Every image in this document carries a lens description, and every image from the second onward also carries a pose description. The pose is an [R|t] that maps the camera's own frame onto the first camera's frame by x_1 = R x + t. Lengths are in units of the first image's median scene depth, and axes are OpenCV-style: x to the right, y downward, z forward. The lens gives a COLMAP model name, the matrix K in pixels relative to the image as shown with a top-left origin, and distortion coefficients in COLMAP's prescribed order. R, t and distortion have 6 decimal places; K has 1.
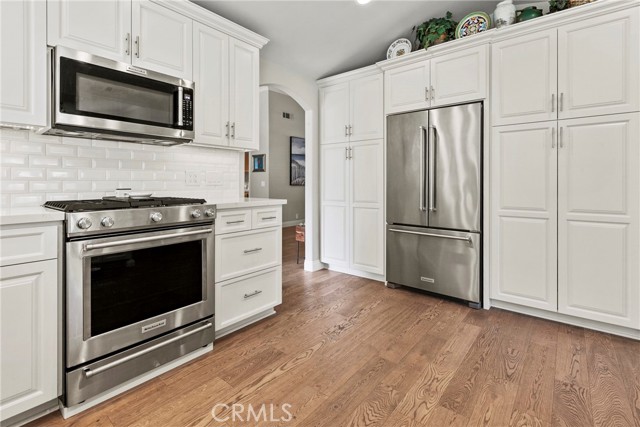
lens RADIAL K [[299.7, 0, 322.1], [0, 299.7, 183.4], [0, 0, 1]] dist [-0.001410, -0.000688]
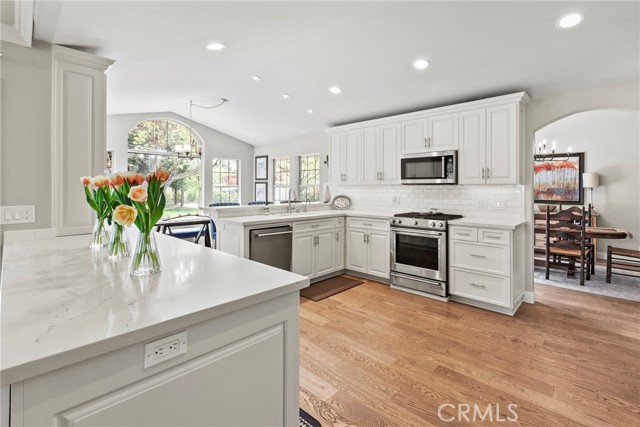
lens RADIAL K [[299.7, 0, 322.1], [0, 299.7, 183.4], [0, 0, 1]] dist [-0.001410, -0.000688]
pose [[-0.075210, -0.018007, -0.997005, 1.121168], [-0.004026, 0.999834, -0.017754, -0.090946], [0.997160, 0.002679, -0.075270, 0.292582]]
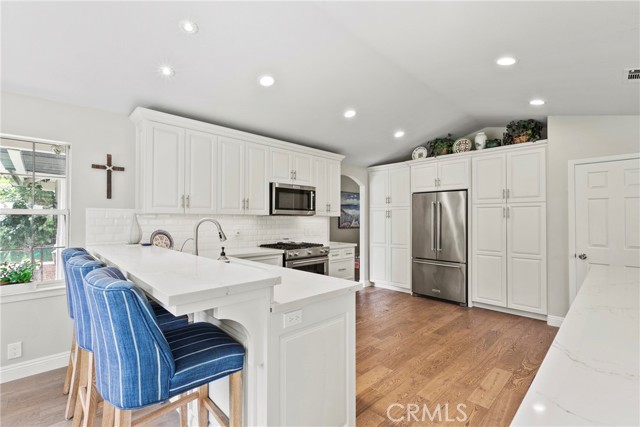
lens RADIAL K [[288.8, 0, 317.2], [0, 288.8, 215.6], [0, 0, 1]] dist [0.000221, 0.000034]
pose [[0.993242, 0.002595, -0.116031, -0.149886], [-0.003993, 0.999922, -0.011820, -0.095915], [0.115991, 0.012204, 0.993175, -0.803755]]
